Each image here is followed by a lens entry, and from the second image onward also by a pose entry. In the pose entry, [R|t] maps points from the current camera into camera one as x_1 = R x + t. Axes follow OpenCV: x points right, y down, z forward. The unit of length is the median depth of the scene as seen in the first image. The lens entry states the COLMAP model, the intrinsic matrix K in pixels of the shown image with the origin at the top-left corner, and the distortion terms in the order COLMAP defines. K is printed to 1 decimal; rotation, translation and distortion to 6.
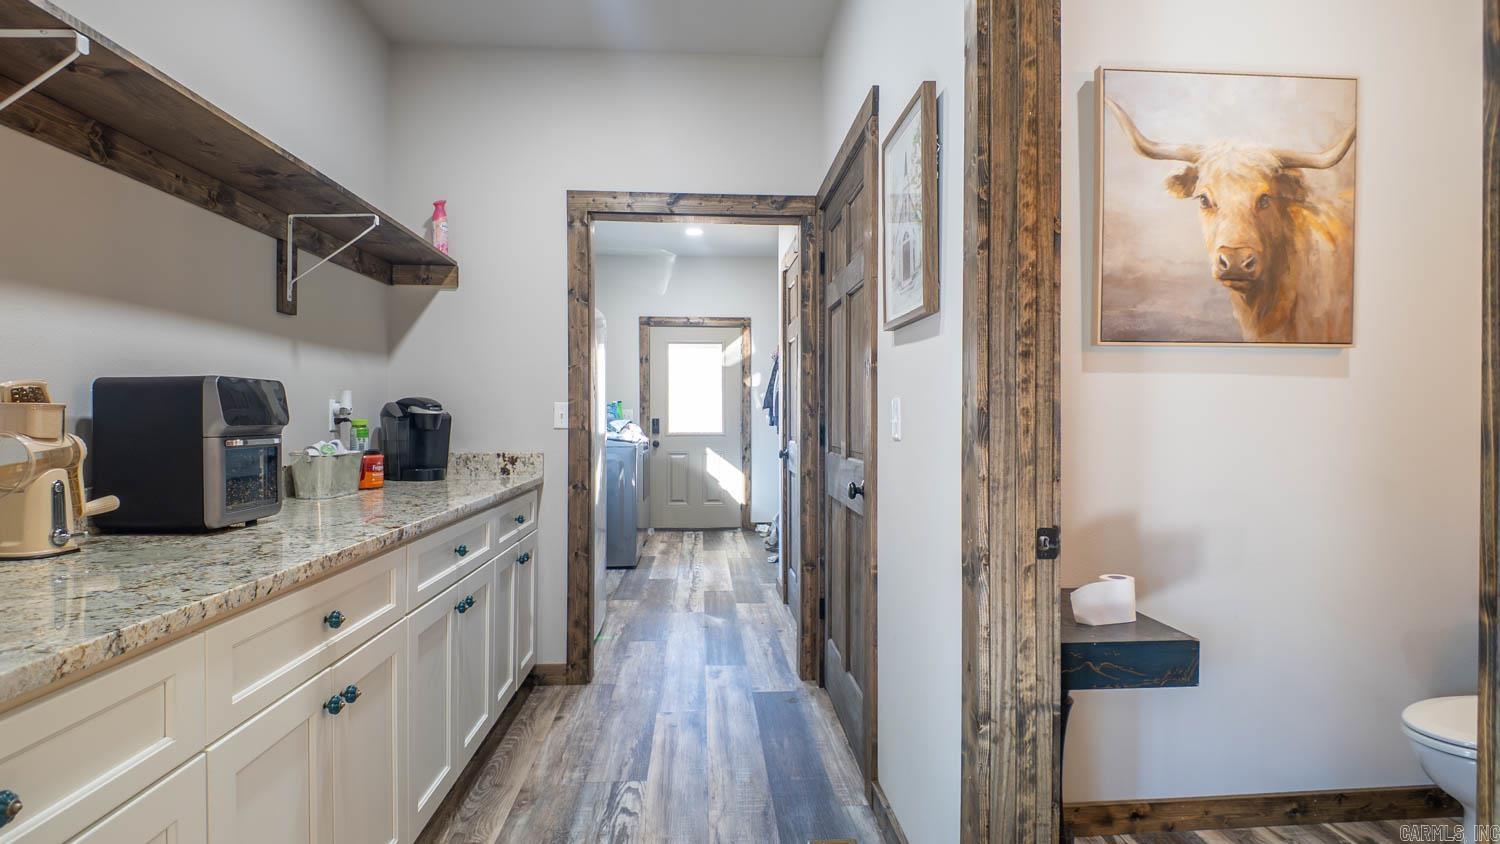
lens RADIAL K [[757.7, 0, 745.7], [0, 757.7, 421.3], [0, 0, 1]] dist [0.013875, -0.021402]
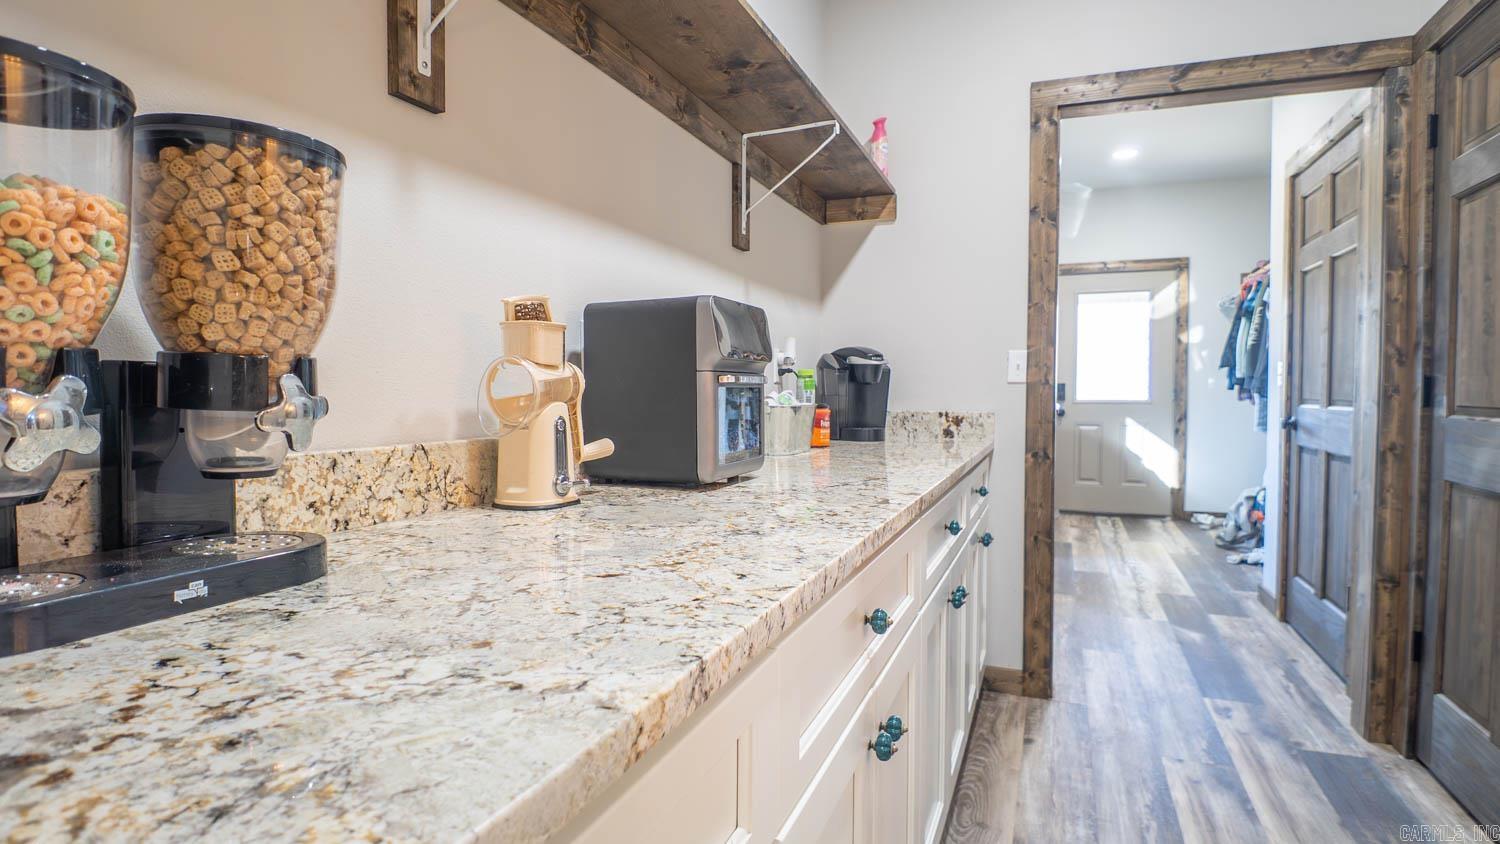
lens RADIAL K [[770.0, 0, 756.9], [0, 770.0, 423.6], [0, 0, 1]] dist [0.035424, -0.044398]
pose [[0.903698, 0.017724, -0.427803, -0.141276], [-0.001001, 0.999228, 0.039284, 0.021052], [0.428168, -0.035072, 0.903018, 0.131188]]
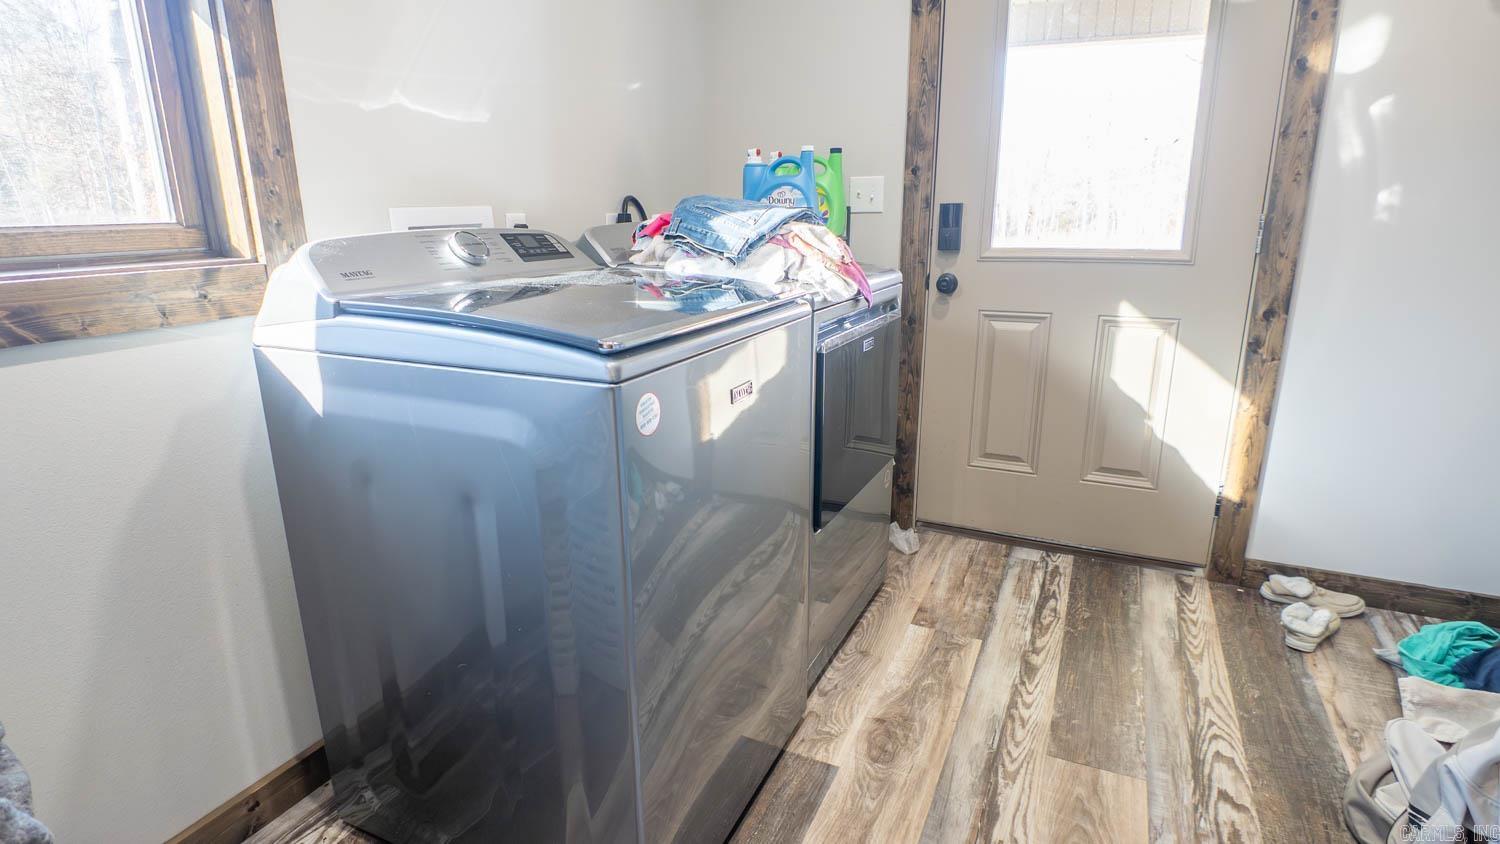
lens RADIAL K [[782.7, 0, 746.9], [0, 782.7, 418.6], [0, 0, 1]] dist [0.031880, -0.053495]
pose [[0.880137, 0.123944, -0.458254, -0.083533], [-0.001101, 0.965845, 0.259117, -0.004477], [0.474719, -0.227554, 0.850213, 1.695381]]
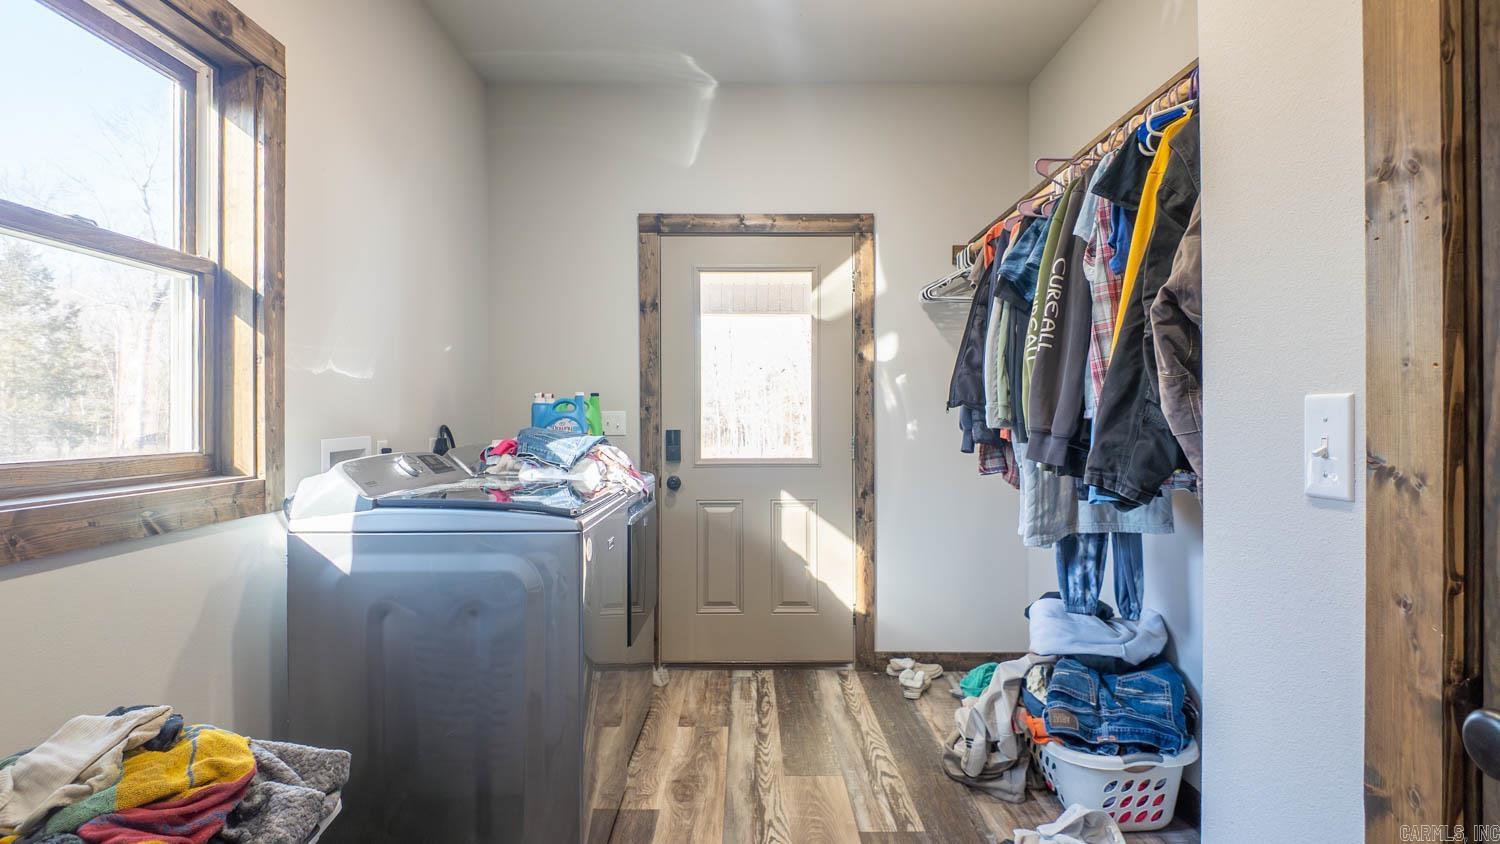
lens RADIAL K [[782.7, 0, 746.9], [0, 782.7, 418.6], [0, 0, 1]] dist [0.031880, -0.053495]
pose [[0.998217, -0.000360, -0.059687, -0.113160], [0.000026, 0.999984, -0.005596, -0.020275], [0.059688, 0.005584, 0.998201, 1.328097]]
